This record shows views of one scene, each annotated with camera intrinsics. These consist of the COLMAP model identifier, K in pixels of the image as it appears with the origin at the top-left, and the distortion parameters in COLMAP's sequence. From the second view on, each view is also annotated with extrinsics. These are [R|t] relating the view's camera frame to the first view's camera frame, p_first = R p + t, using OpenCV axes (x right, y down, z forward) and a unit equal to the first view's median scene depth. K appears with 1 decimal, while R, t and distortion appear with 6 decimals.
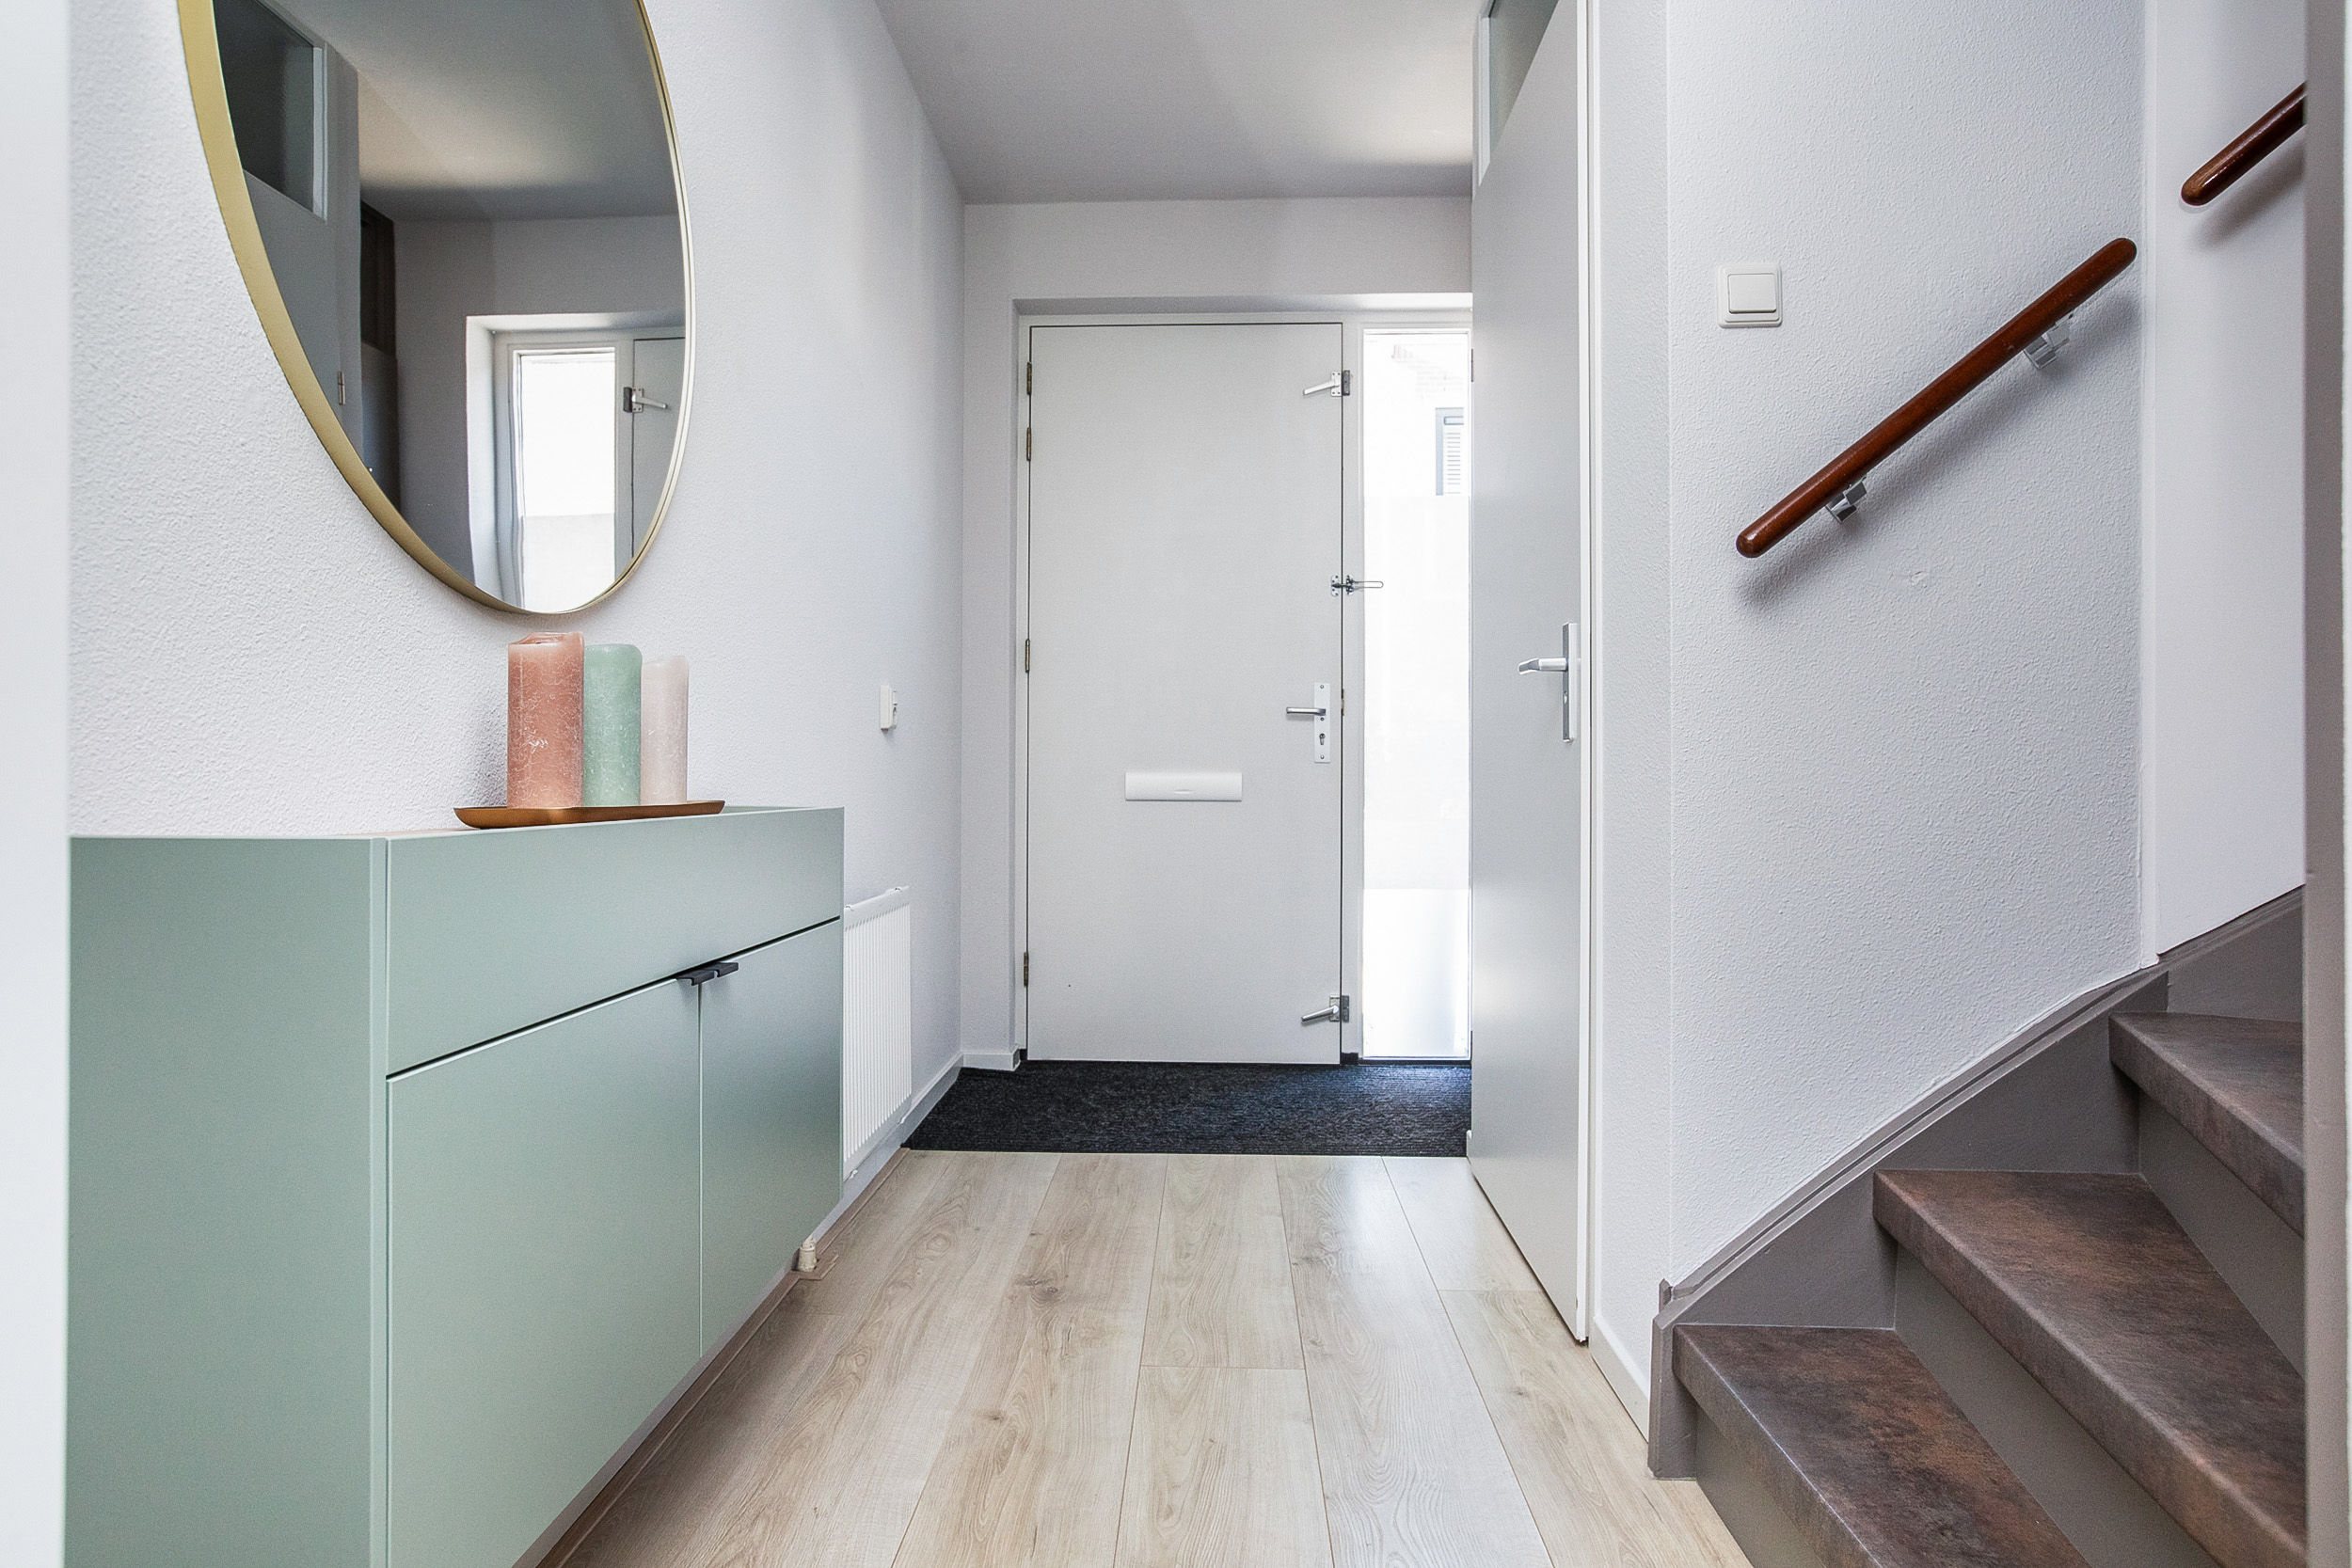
lens RADIAL K [[1385.0, 0, 1176.0], [0, 1385.0, 784.0], [0, 0, 1]] dist [0.000368, 0.000635]
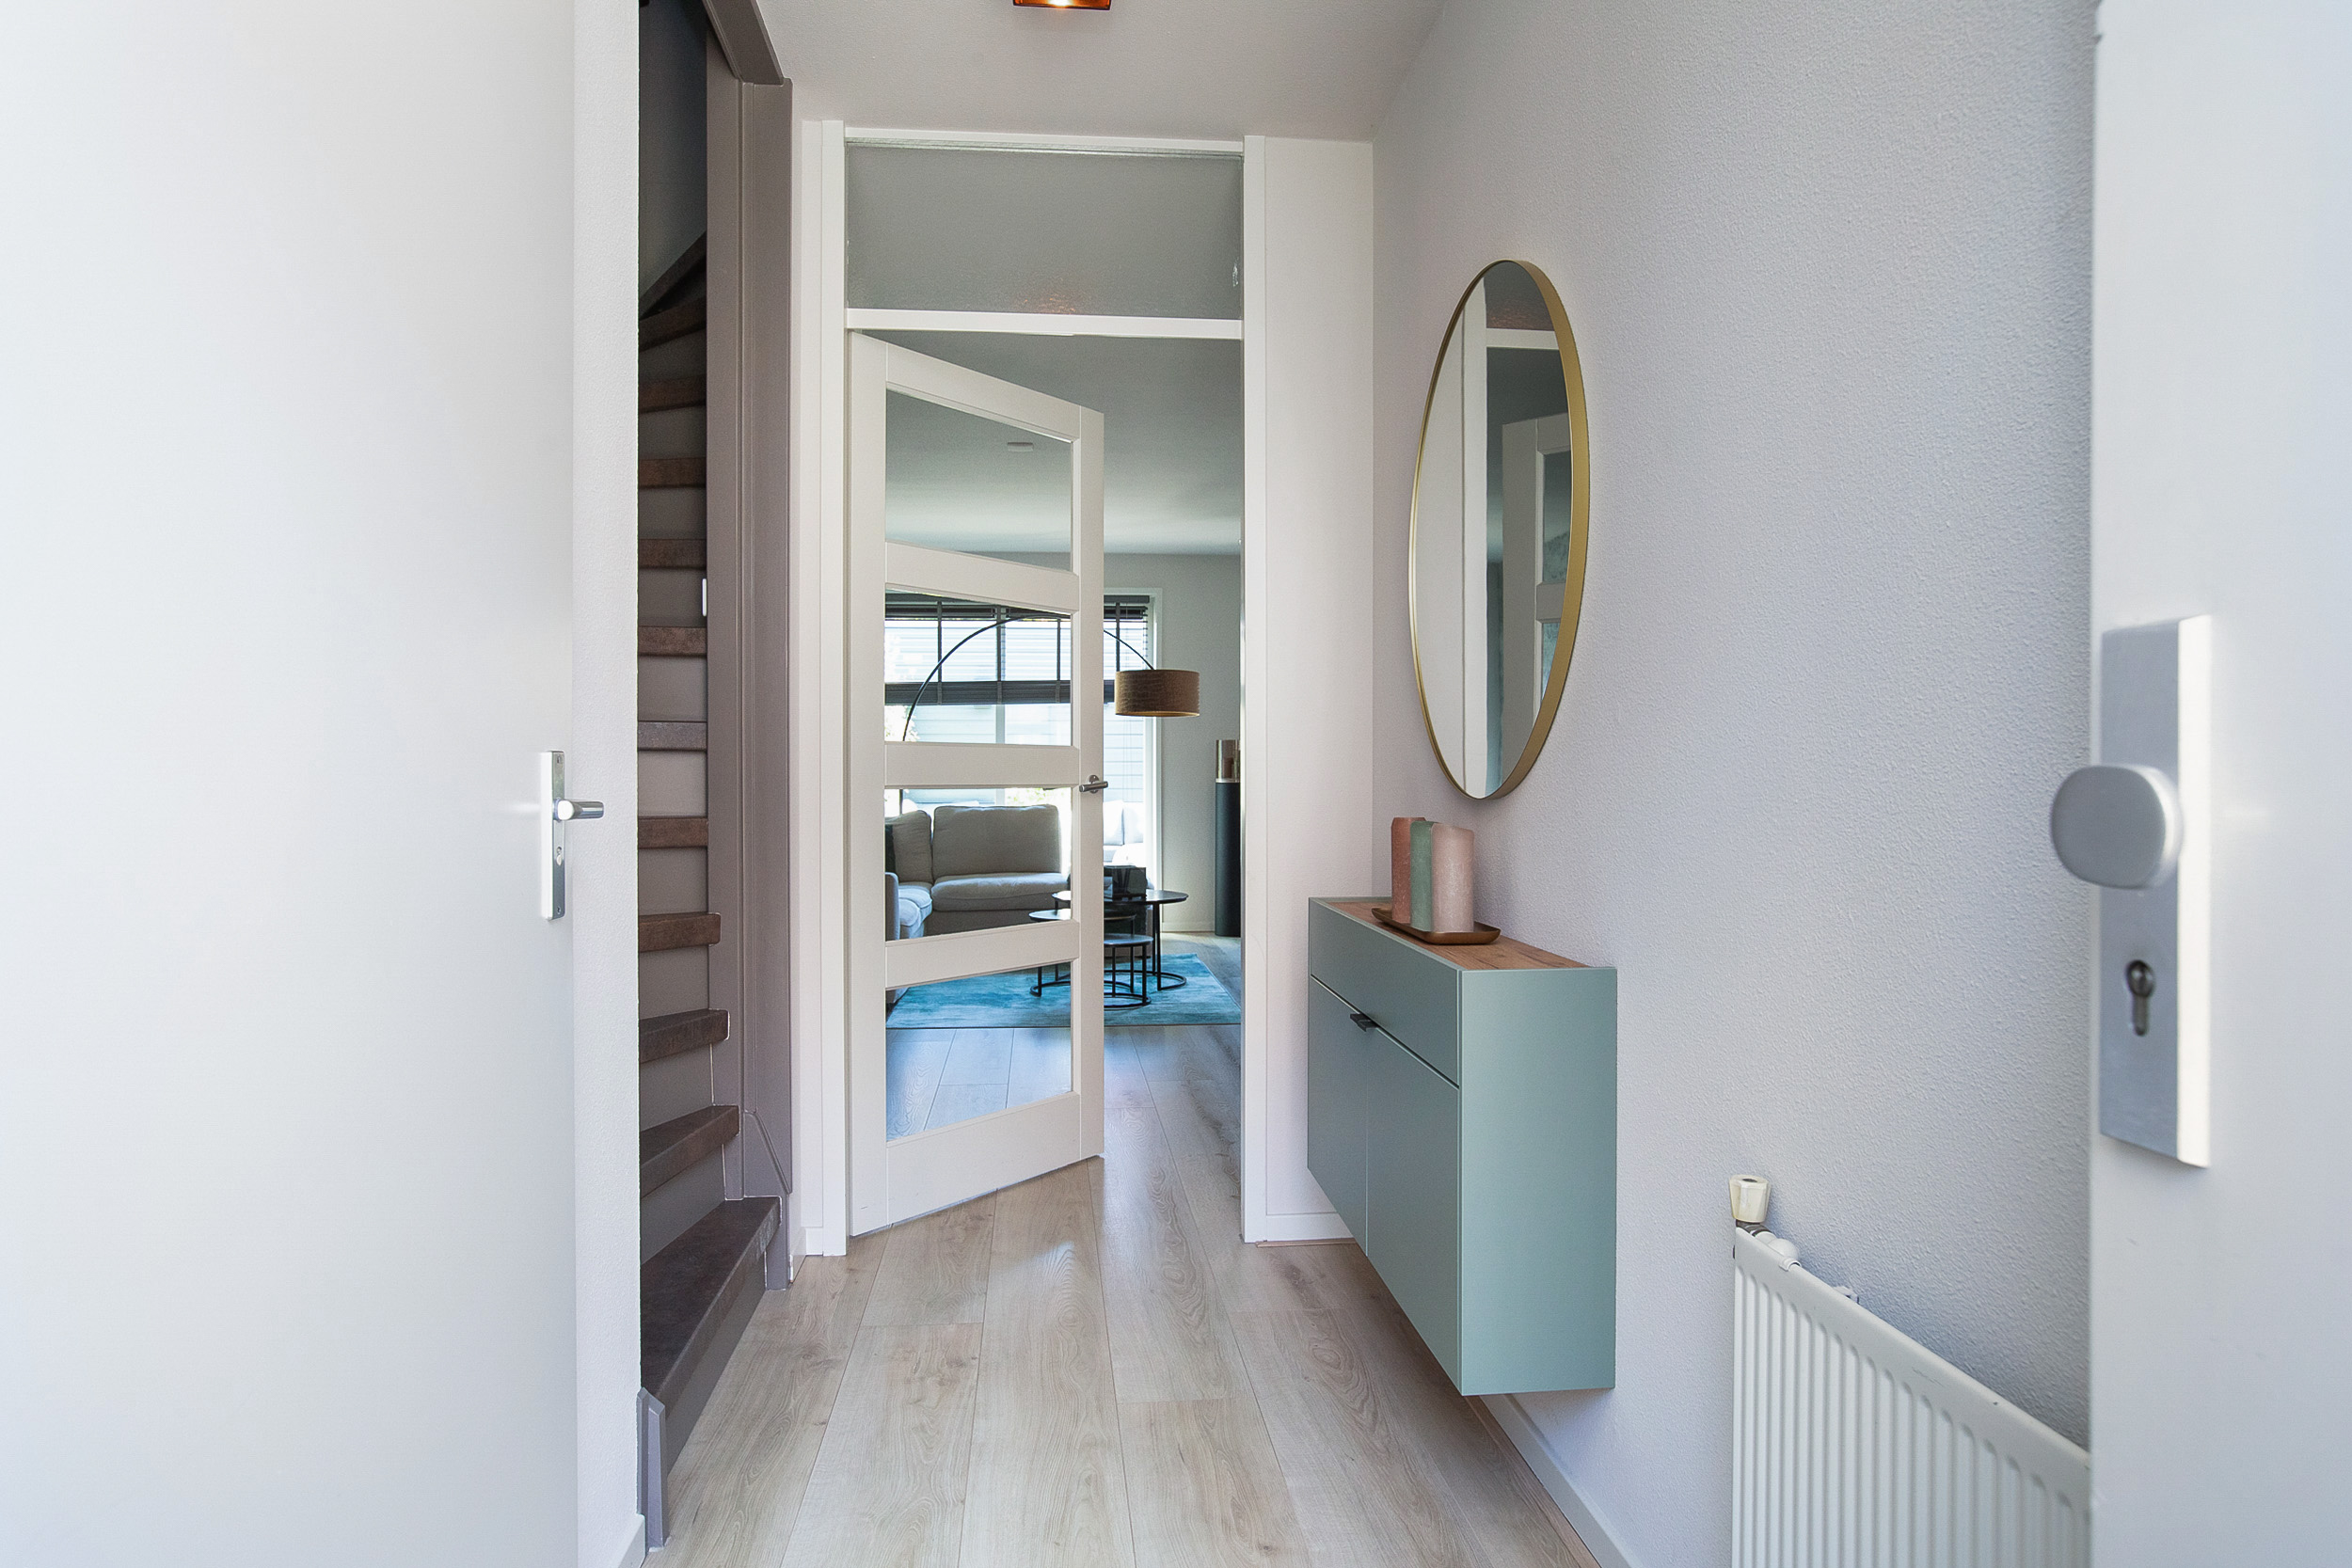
lens RADIAL K [[1477.9, 0, 1176.0], [0, 1477.9, 784.0], [0, 0, 1]] dist [0.000854, 0.000153]
pose [[-0.992986, -0.001476, -0.118222, 0.072902], [-0.002132, 0.999983, 0.005425, -0.126238], [0.118212, 0.005639, -0.992972, 2.215098]]
